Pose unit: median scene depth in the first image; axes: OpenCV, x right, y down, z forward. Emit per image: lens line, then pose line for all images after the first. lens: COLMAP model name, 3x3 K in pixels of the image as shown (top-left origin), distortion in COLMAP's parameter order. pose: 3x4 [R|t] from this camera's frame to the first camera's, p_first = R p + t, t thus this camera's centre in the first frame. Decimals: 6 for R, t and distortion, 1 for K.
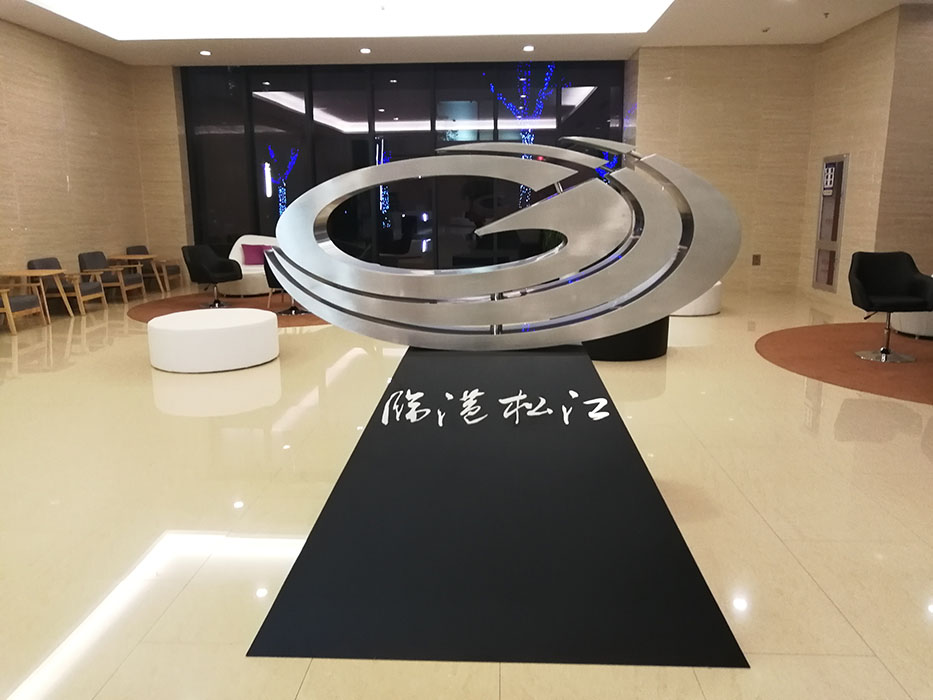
lens RADIAL K [[720.2, 0, 451.1], [0, 720.2, 373.3], [0, 0, 1]] dist [-0.006818, -0.001188]
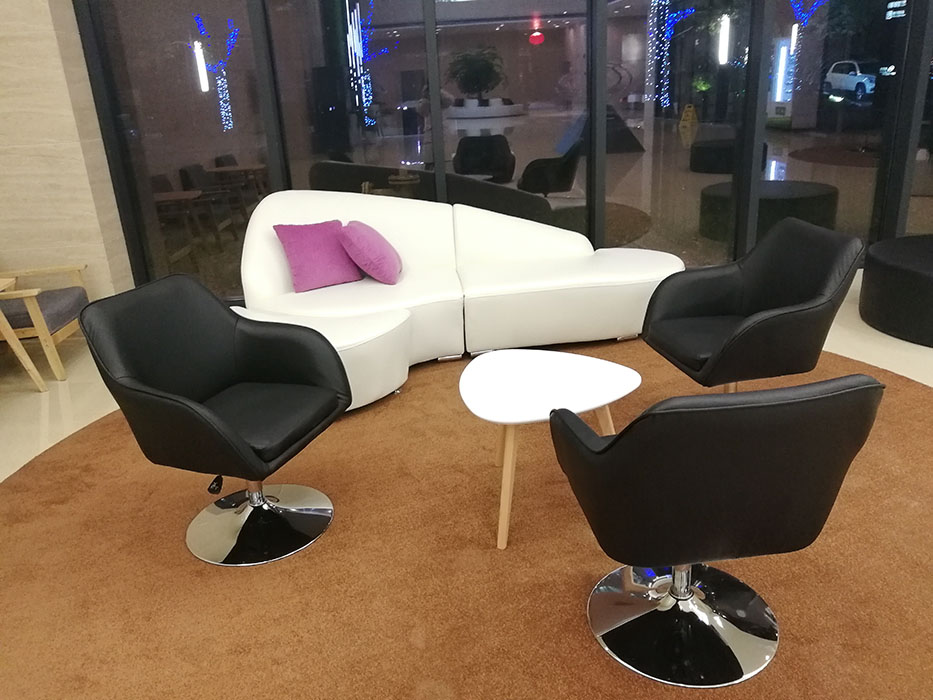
lens RADIAL K [[720.2, 0, 462.7], [0, 720.2, 351.0], [0, 0, 1]] dist [-0.006818, -0.001188]
pose [[0.991798, -0.088253, 0.092452, -0.224062], [0.076986, 0.989898, 0.119058, -0.143919], [-0.102025, -0.110964, 0.988574, 0.617758]]
